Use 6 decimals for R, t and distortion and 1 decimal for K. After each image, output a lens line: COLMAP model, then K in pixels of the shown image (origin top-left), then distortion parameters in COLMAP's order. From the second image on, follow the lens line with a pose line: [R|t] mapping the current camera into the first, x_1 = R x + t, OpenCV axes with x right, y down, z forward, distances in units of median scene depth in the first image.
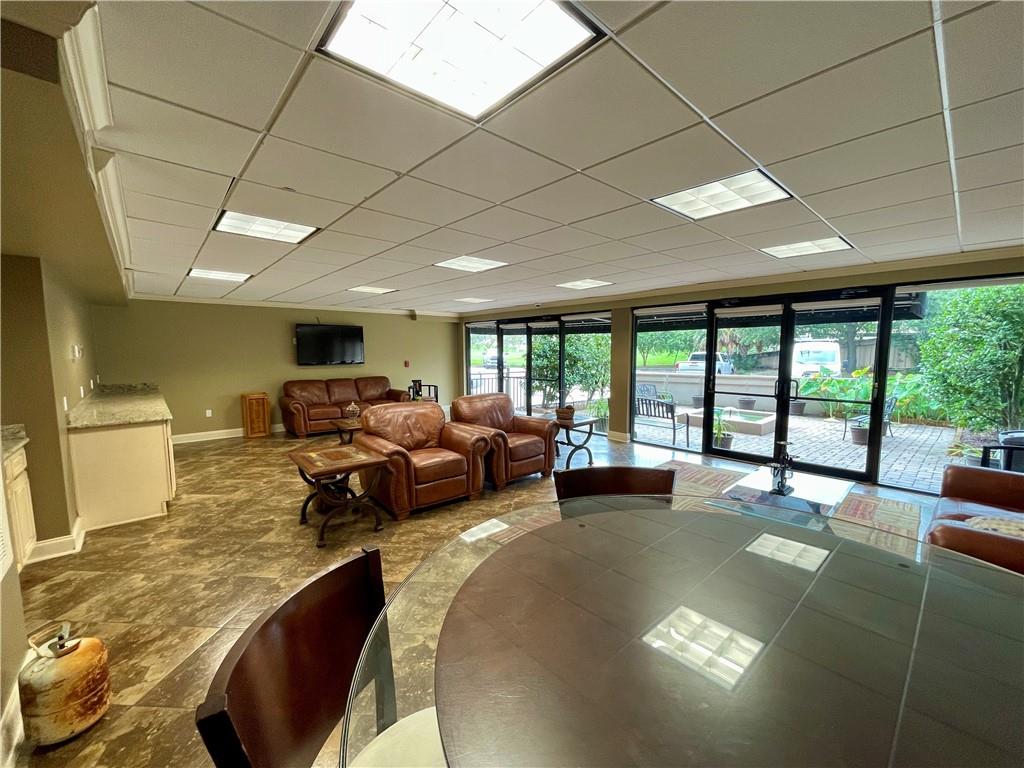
lens RADIAL K [[413.5, 0, 505.6], [0, 413.5, 390.3], [0, 0, 1]] dist [-0.001488, 0.000196]
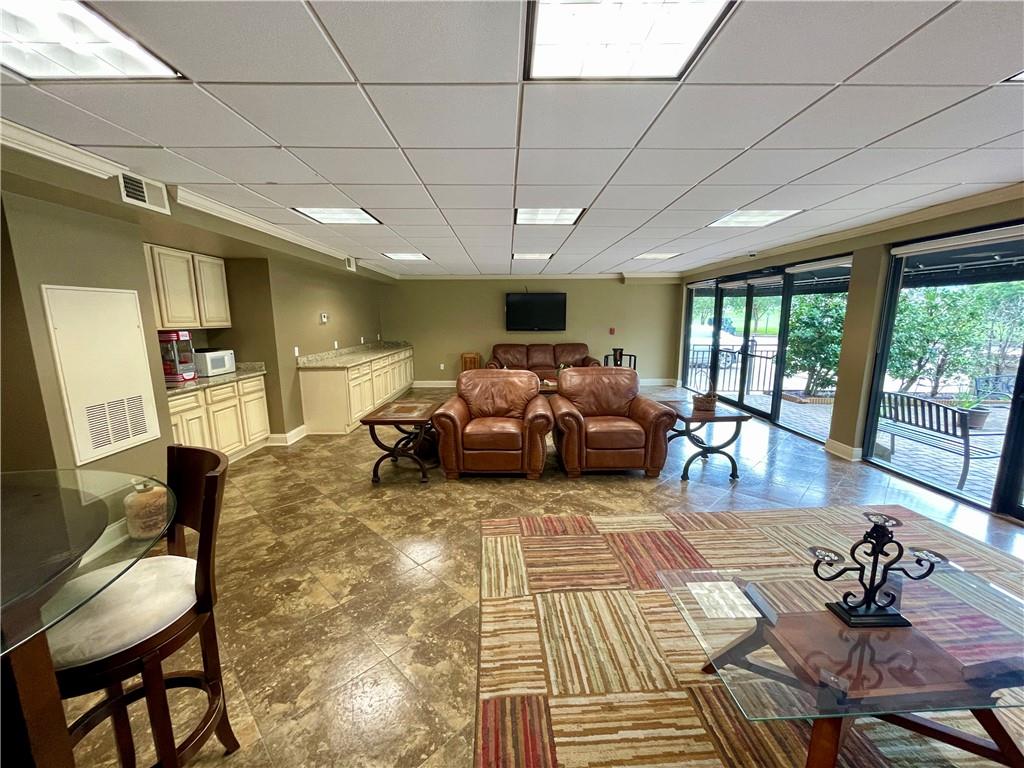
lens RADIAL K [[413.5, 0, 506.6], [0, 413.5, 385.0], [0, 0, 1]] dist [-0.001488, 0.000196]
pose [[0.753895, 0.103815, -0.648741, 0.250391], [-0.059699, 0.994176, 0.089717, -0.014322], [0.654277, -0.028908, 0.755702, 0.144752]]
